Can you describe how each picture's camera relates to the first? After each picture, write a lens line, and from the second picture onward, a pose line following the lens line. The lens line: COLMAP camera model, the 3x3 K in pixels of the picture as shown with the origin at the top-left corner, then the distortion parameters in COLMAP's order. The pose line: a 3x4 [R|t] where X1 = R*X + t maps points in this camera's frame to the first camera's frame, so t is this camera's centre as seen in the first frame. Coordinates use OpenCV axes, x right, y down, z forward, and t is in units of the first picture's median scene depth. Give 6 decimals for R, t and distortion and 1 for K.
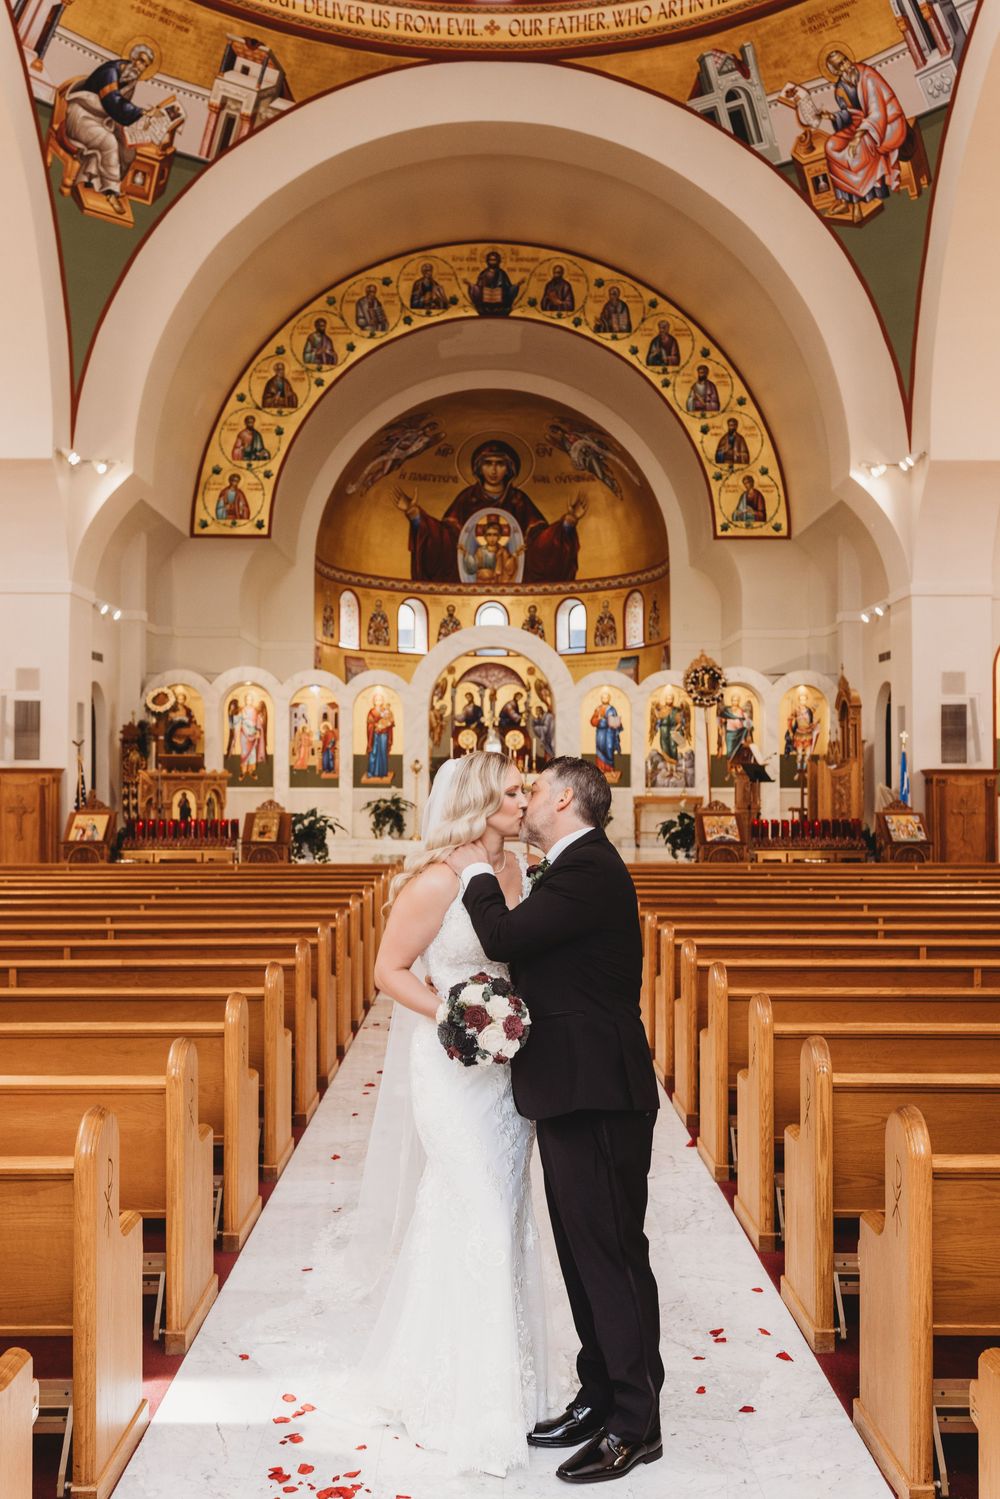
lens RADIAL K [[1398.7, 0, 498.1], [0, 1398.7, 757.6], [0, 0, 1]] dist [-0.007330, 0.000000]
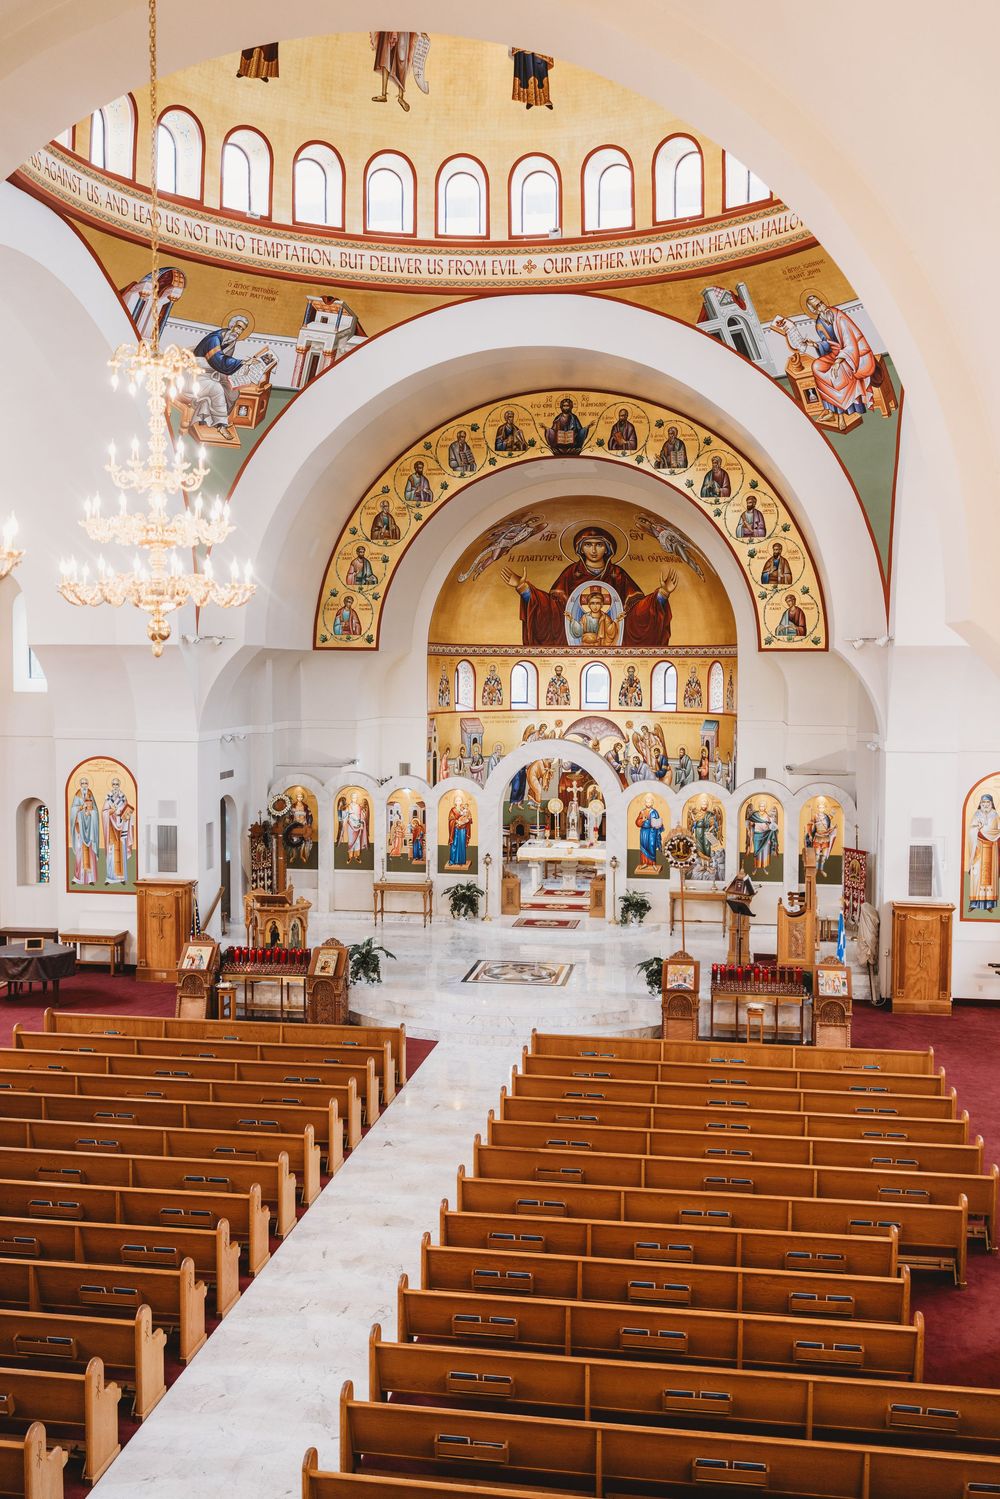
lens RADIAL K [[1398.7, 0, 495.8], [0, 1398.7, 753.6], [0, 0, 1]] dist [-0.007330, 0.000000]
pose [[0.985574, 0.014037, -0.168662, 0.136754], [-0.000132, 0.996618, 0.082170, -0.166950], [0.169245, -0.080962, 0.982243, -0.156273]]
